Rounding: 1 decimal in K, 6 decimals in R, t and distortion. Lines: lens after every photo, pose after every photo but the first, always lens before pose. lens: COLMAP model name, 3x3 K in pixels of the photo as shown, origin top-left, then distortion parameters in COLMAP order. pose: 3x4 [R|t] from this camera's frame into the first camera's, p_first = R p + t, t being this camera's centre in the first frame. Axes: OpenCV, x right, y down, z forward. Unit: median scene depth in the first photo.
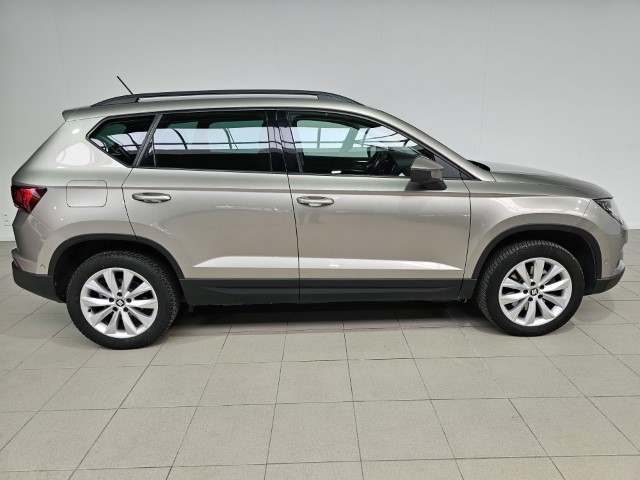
lens RADIAL K [[427.9, 0, 320.0], [0, 427.9, 240.0], [0, 0, 1]] dist [0.021719, -0.002698]
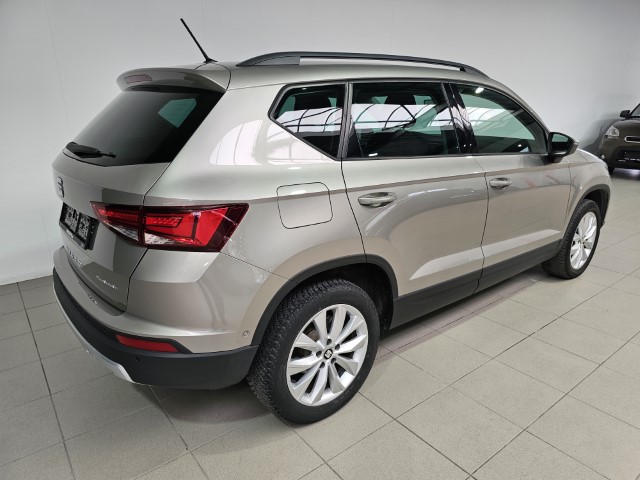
lens RADIAL K [[430.8, 0, 317.1], [0, 430.8, 252.6], [0, 0, 1]] dist [0.034116, -0.001601]
pose [[0.800239, -0.185319, 0.570329, -0.877529], [0.152620, 0.982674, 0.105160, -0.098885], [-0.579936, 0.002891, 0.814657, 0.441452]]
